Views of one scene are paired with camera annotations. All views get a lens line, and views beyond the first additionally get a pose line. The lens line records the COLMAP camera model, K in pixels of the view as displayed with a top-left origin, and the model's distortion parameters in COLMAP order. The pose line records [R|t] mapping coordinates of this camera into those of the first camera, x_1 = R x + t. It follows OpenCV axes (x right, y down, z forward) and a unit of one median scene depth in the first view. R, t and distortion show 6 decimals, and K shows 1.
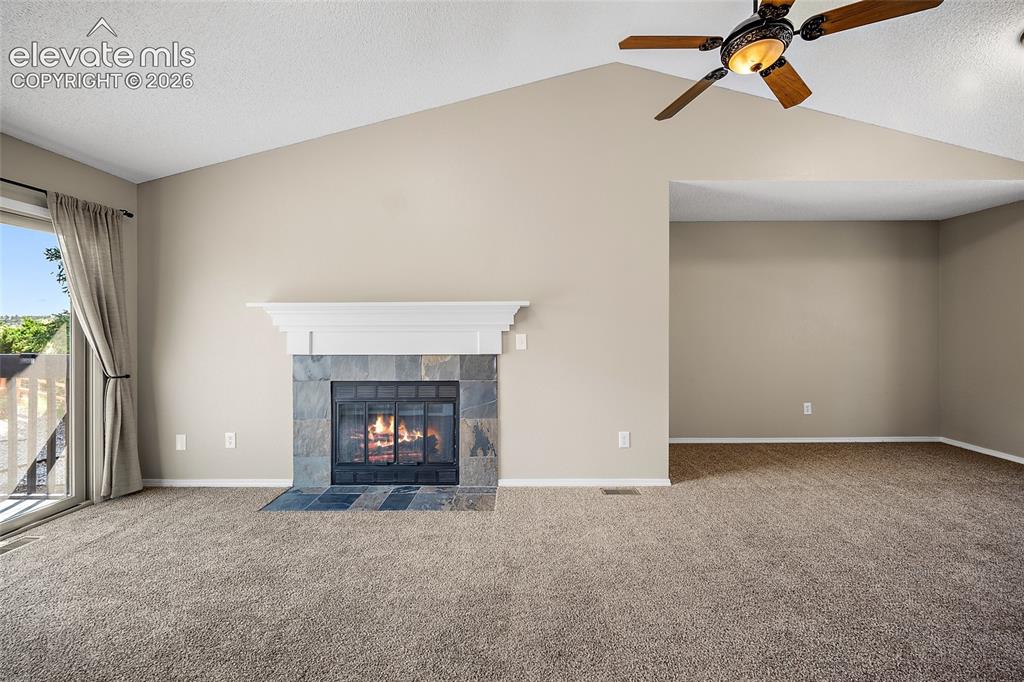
lens RADIAL K [[405.1, 0, 511.5], [0, 405.1, 335.4], [0, 0, 1]] dist [0.001798, -0.000912]
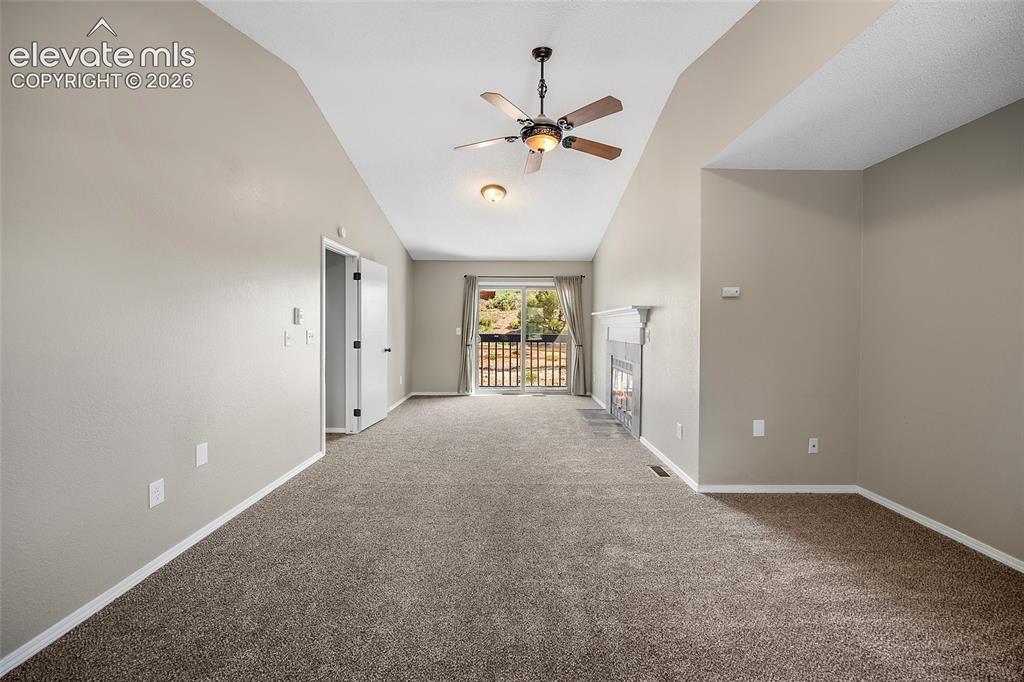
lens RADIAL K [[405.1, 0, 513.1], [0, 405.1, 332.9], [0, 0, 1]] dist [0.001798, -0.000912]
pose [[0.003171, 0.019671, -0.999801, 1.324594], [-0.018621, 0.999634, 0.019609, -0.010189], [0.999822, 0.018555, 0.003536, 0.561511]]
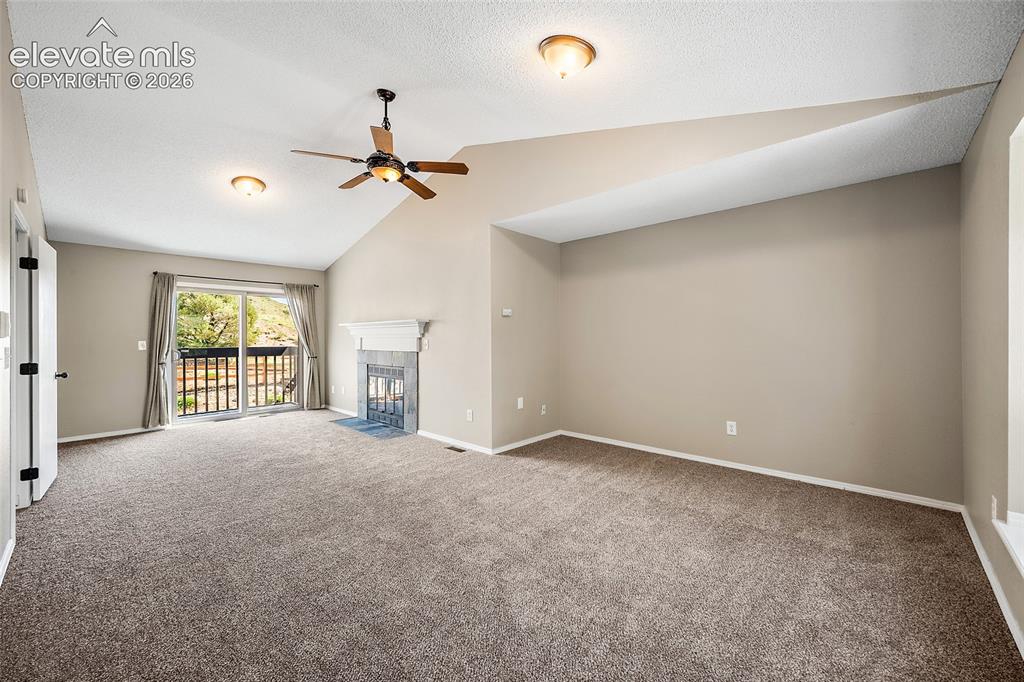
lens RADIAL K [[405.1, 0, 513.0], [0, 405.1, 337.6], [0, 0, 1]] dist [0.001798, -0.000912]
pose [[0.731656, 0.001005, -0.681674, 1.336272], [-0.006186, 0.999968, -0.005166, -0.003627], [0.681646, 0.007996, 0.731638, 0.083134]]
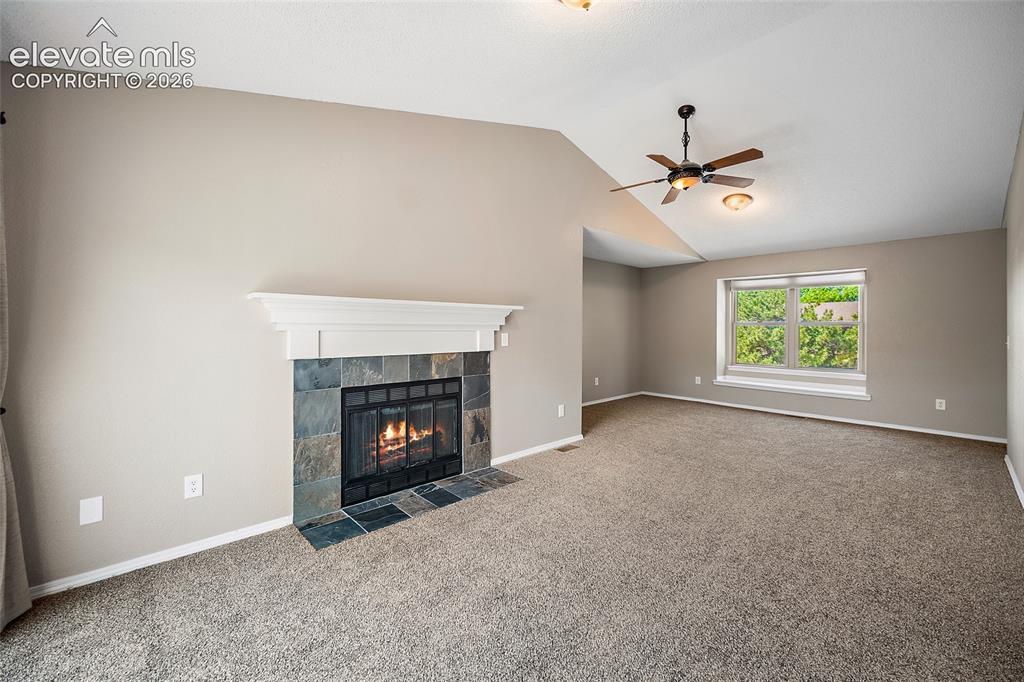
lens RADIAL K [[405.1, 0, 510.8], [0, 405.1, 334.1], [0, 0, 1]] dist [0.001798, -0.000912]
pose [[0.734544, -0.002288, 0.678557, -0.768443], [0.005562, 0.999981, -0.002649, 0.002179], [-0.678538, 0.005720, 0.734543, 0.115962]]
